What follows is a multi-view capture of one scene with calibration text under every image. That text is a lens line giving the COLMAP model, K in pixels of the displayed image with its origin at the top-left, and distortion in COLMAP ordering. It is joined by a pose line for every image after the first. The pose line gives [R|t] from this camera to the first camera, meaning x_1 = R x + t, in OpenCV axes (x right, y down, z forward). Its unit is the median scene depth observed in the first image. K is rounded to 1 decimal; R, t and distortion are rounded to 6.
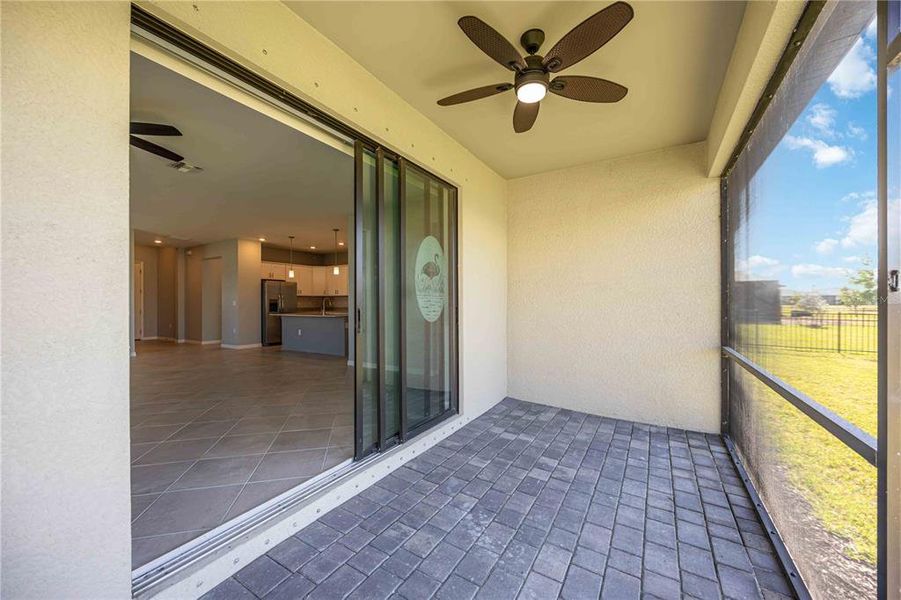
lens RADIAL K [[346.4, 0, 449.9], [0, 346.4, 300.1], [0, 0, 1]] dist [-0.000988, -0.000670]
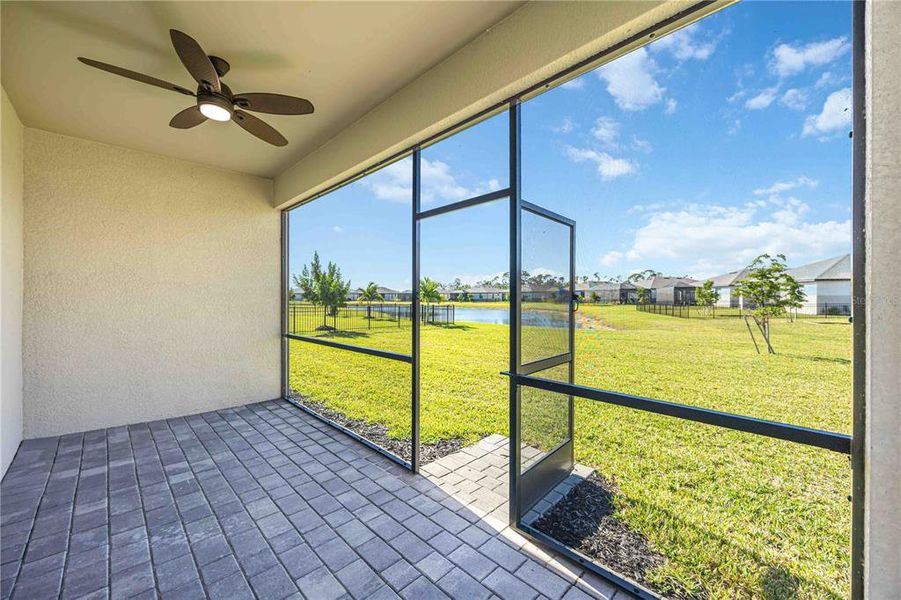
lens RADIAL K [[346.4, 0, 450.0], [0, 346.4, 298.8], [0, 0, 1]] dist [-0.000988, -0.000670]
pose [[0.242603, -0.000799, 0.970125, -0.469648], [-0.003941, 0.999991, 0.001809, -0.011938], [-0.970118, -0.004263, 0.242597, 0.014720]]
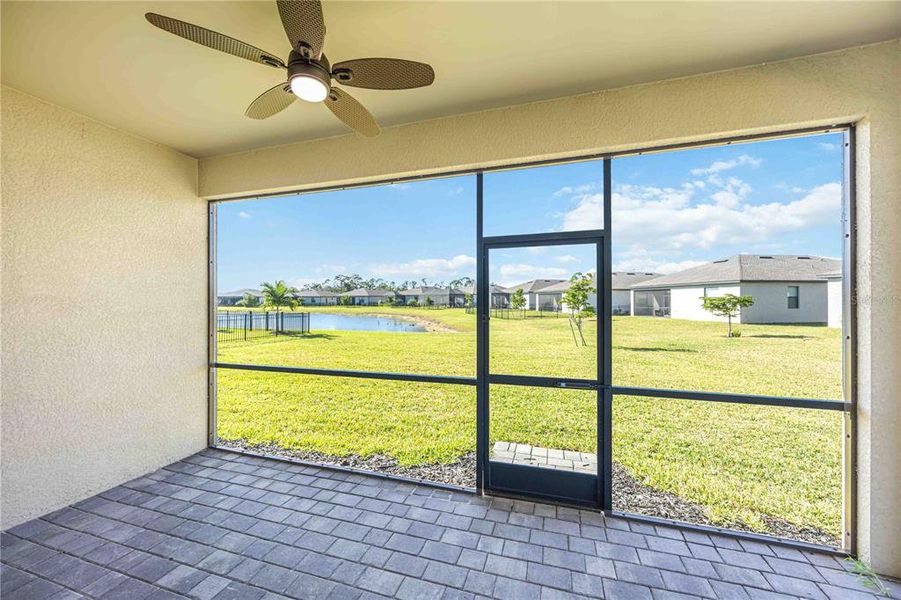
lens RADIAL K [[346.4, 0, 449.9], [0, 346.4, 300.5], [0, 0, 1]] dist [-0.000988, -0.000670]
pose [[-0.235638, 0.004132, 0.971832, -0.480839], [-0.001969, 0.999987, -0.004729, -0.061123], [-0.971839, -0.003028, -0.235627, 0.639221]]
